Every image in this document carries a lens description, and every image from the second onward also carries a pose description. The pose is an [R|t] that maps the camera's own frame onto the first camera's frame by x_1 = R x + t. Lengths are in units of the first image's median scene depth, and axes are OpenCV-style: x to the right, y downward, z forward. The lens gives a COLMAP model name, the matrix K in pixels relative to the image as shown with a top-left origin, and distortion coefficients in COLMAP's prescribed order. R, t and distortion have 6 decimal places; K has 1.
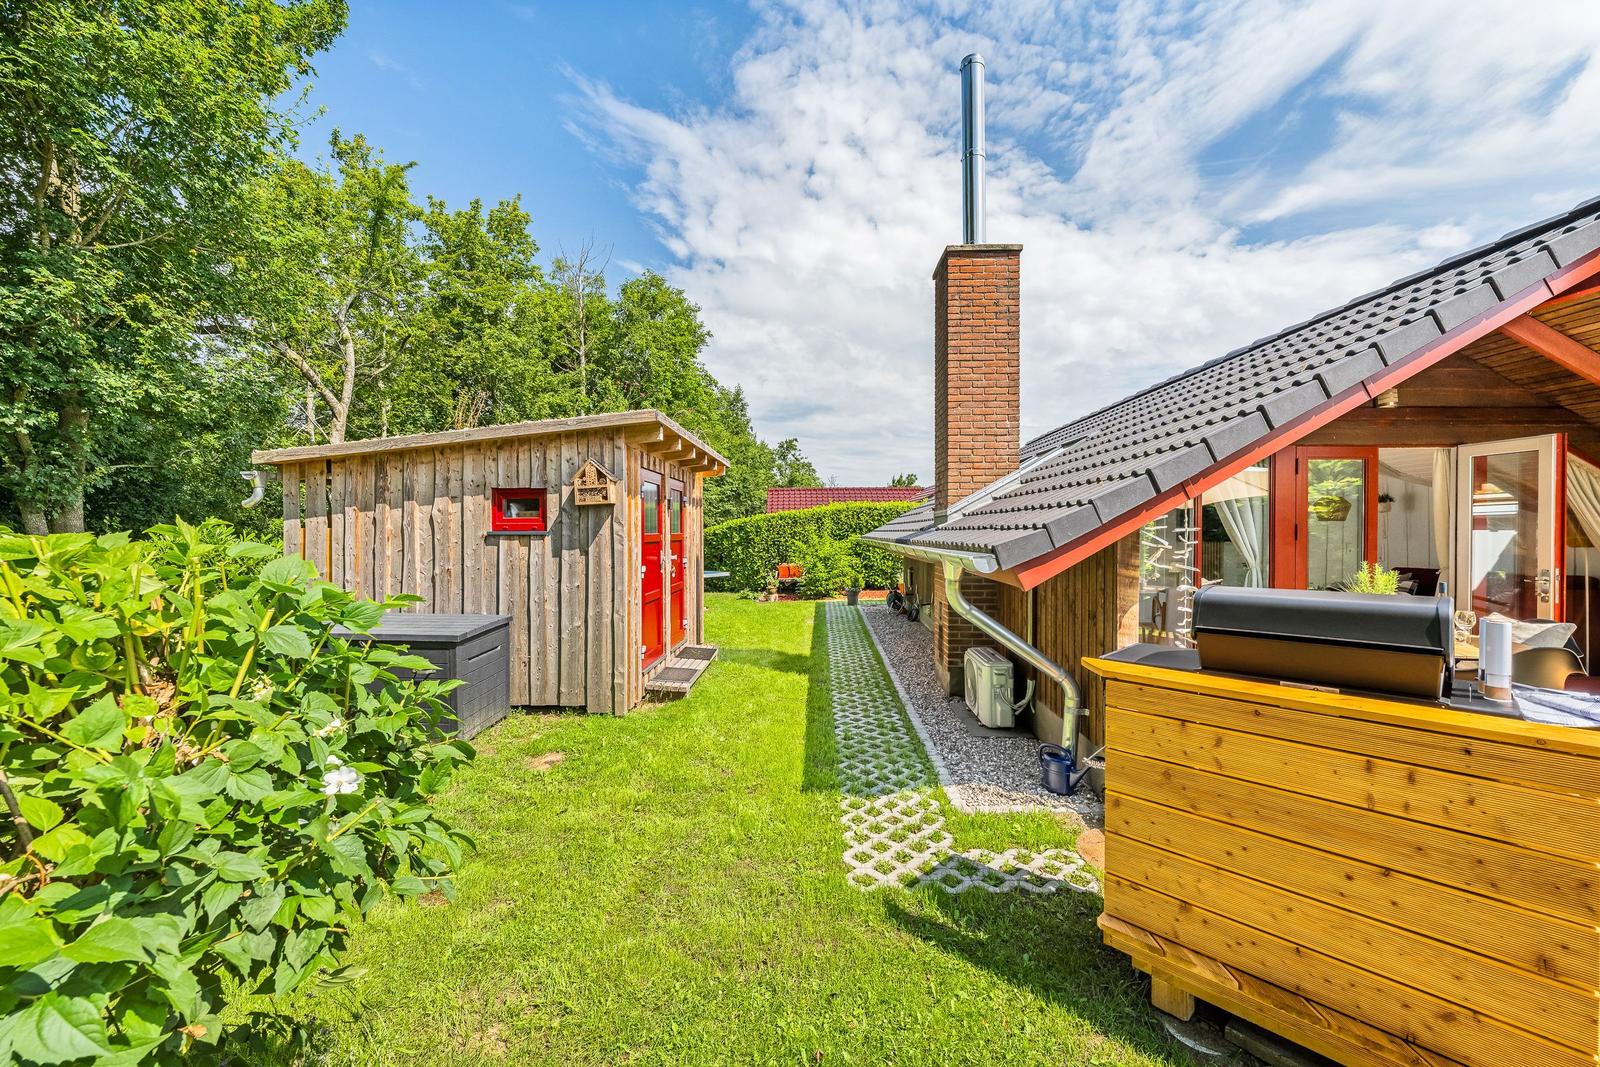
lens RADIAL K [[619.4, 0, 800.0], [0, 619.4, 533.5], [0, 0, 1]] dist [-0.001273, 0.000038]
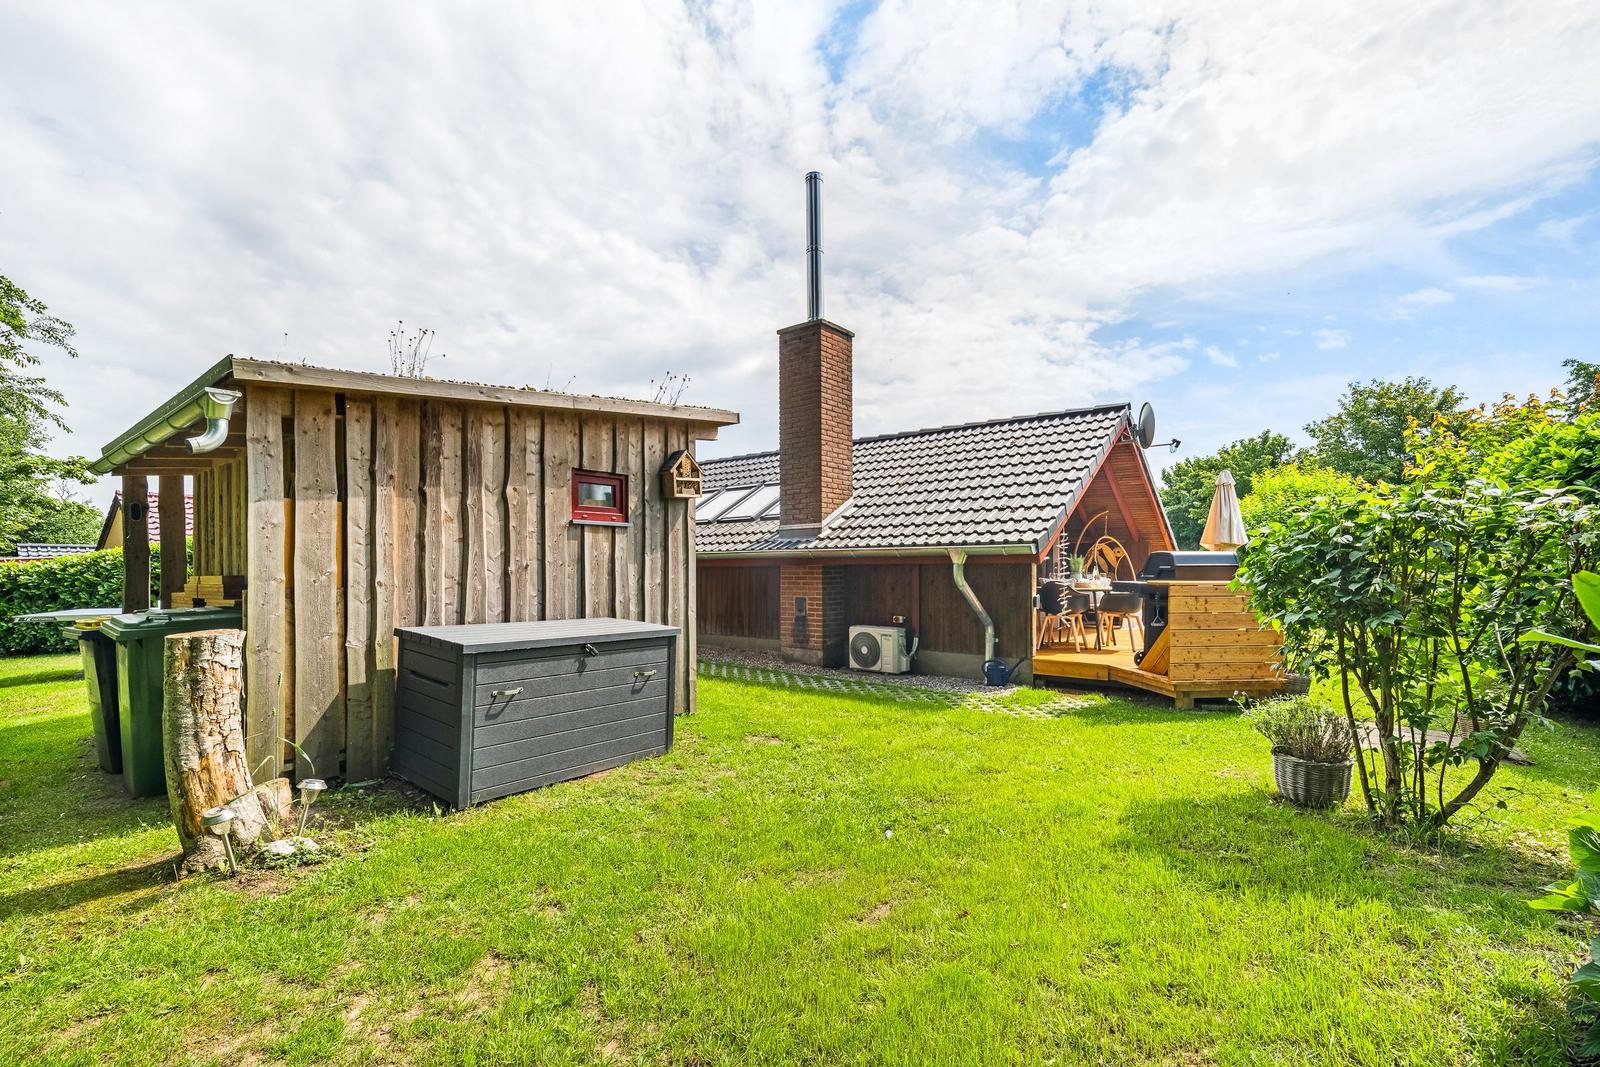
lens RADIAL K [[693.4, 0, 800.9], [0, 693.4, 574.1], [0, 0, 1]] dist [0.000823, 0.000037]
pose [[0.599574, -0.006786, 0.800291, -1.058325], [-0.000739, 0.999959, 0.009033, 0.060398], [-0.800319, -0.006007, 0.599544, 0.192075]]
